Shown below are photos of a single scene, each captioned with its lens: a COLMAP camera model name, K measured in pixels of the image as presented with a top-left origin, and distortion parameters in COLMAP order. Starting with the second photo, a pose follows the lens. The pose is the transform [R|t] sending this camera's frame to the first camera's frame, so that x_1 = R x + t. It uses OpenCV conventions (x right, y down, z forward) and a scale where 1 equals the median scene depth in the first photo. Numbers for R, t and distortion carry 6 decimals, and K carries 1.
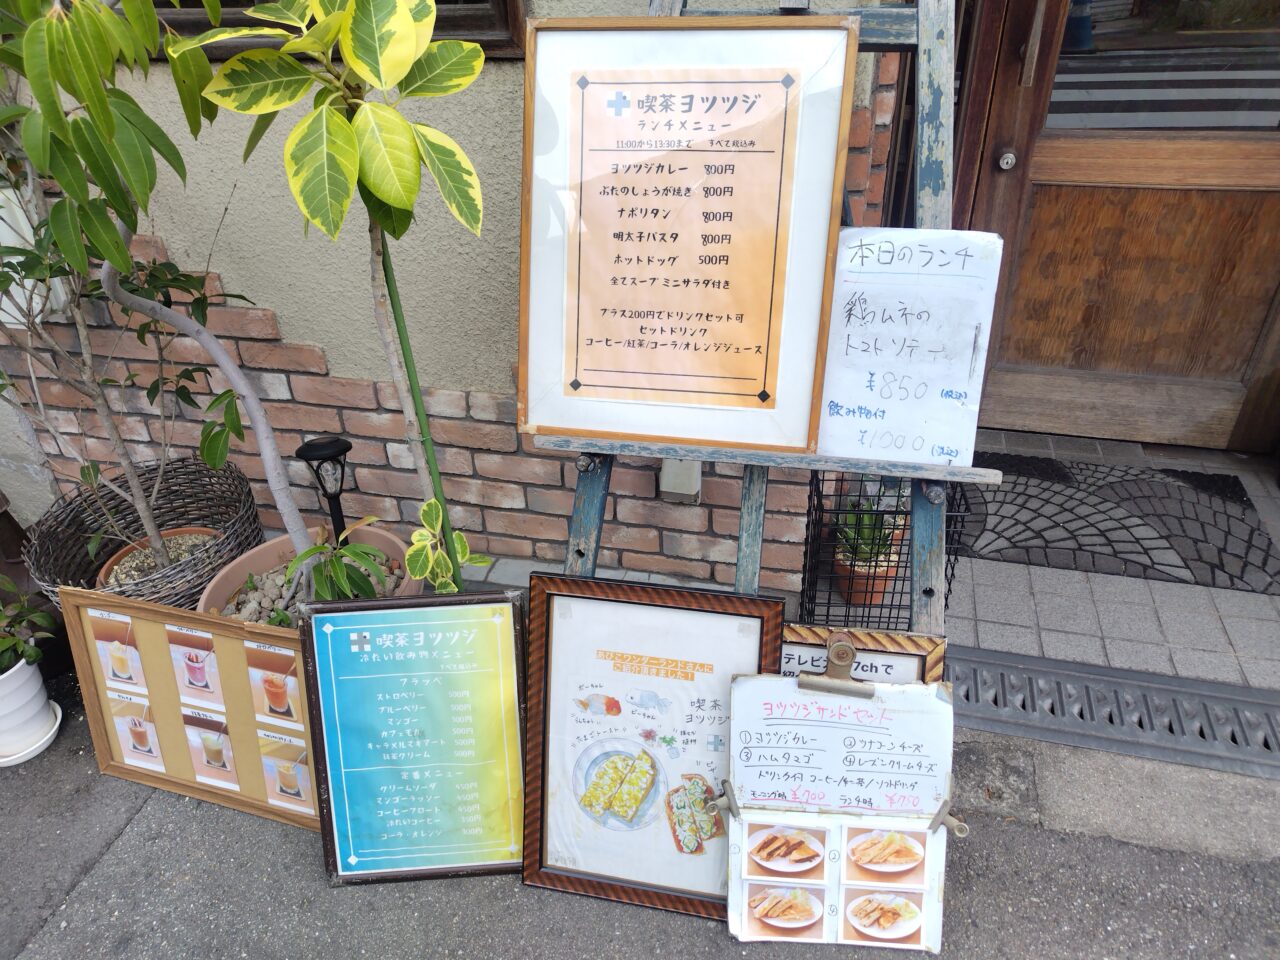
lens RADIAL K [[866.1, 0, 627.0], [0, 866.1, 483.9], [0, 0, 1]] dist [0.031837, -0.044012]
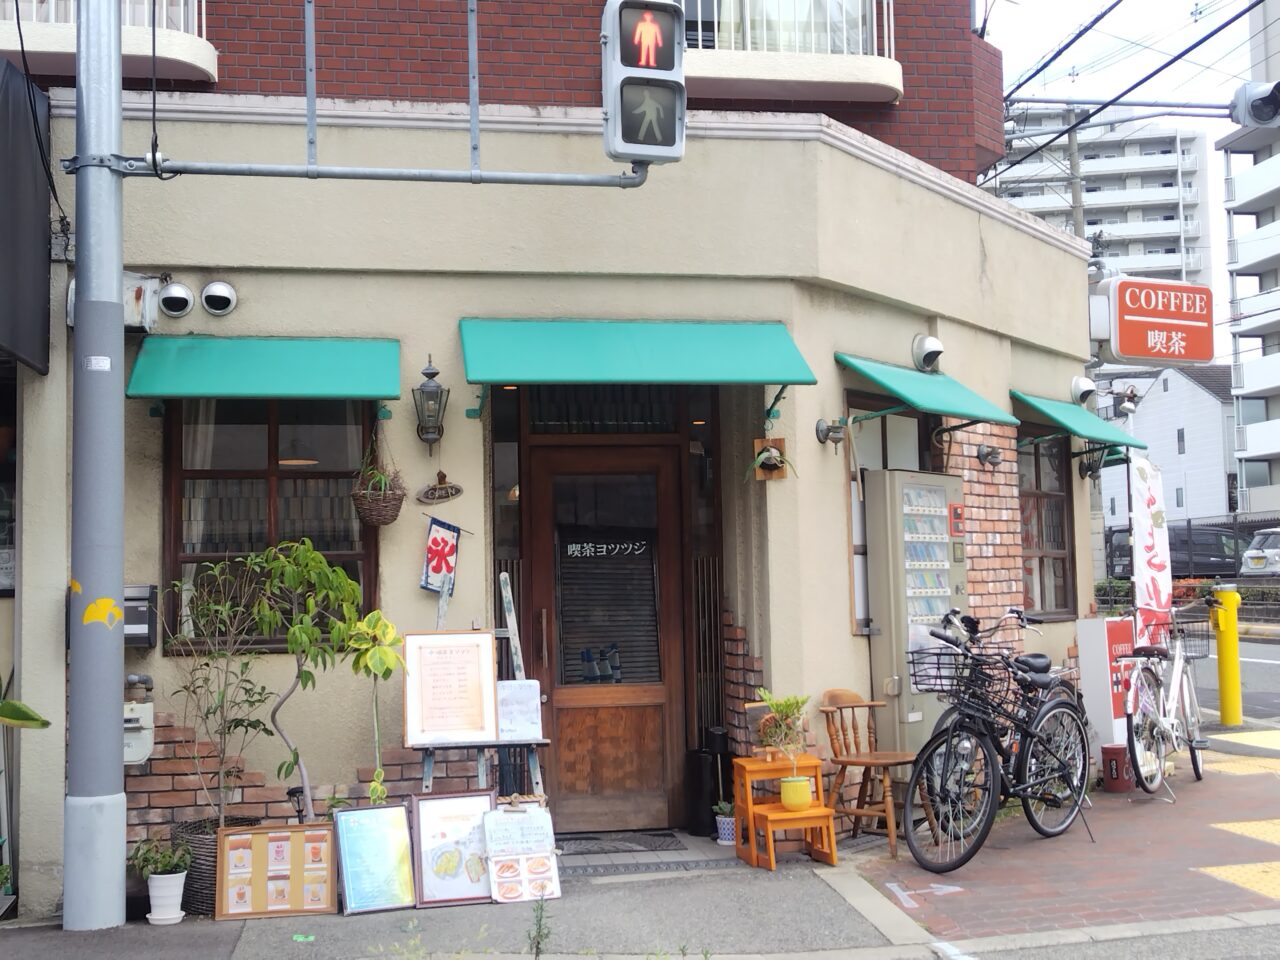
lens RADIAL K [[866.1, 0, 627.0], [0, 866.1, 483.9], [0, 0, 1]] dist [0.031837, -0.044012]
pose [[0.894218, 0.072398, 0.441738, -0.895171], [0.236012, 0.762272, -0.602694, 1.339959], [-0.380359, 0.643195, 0.664550, -2.068865]]
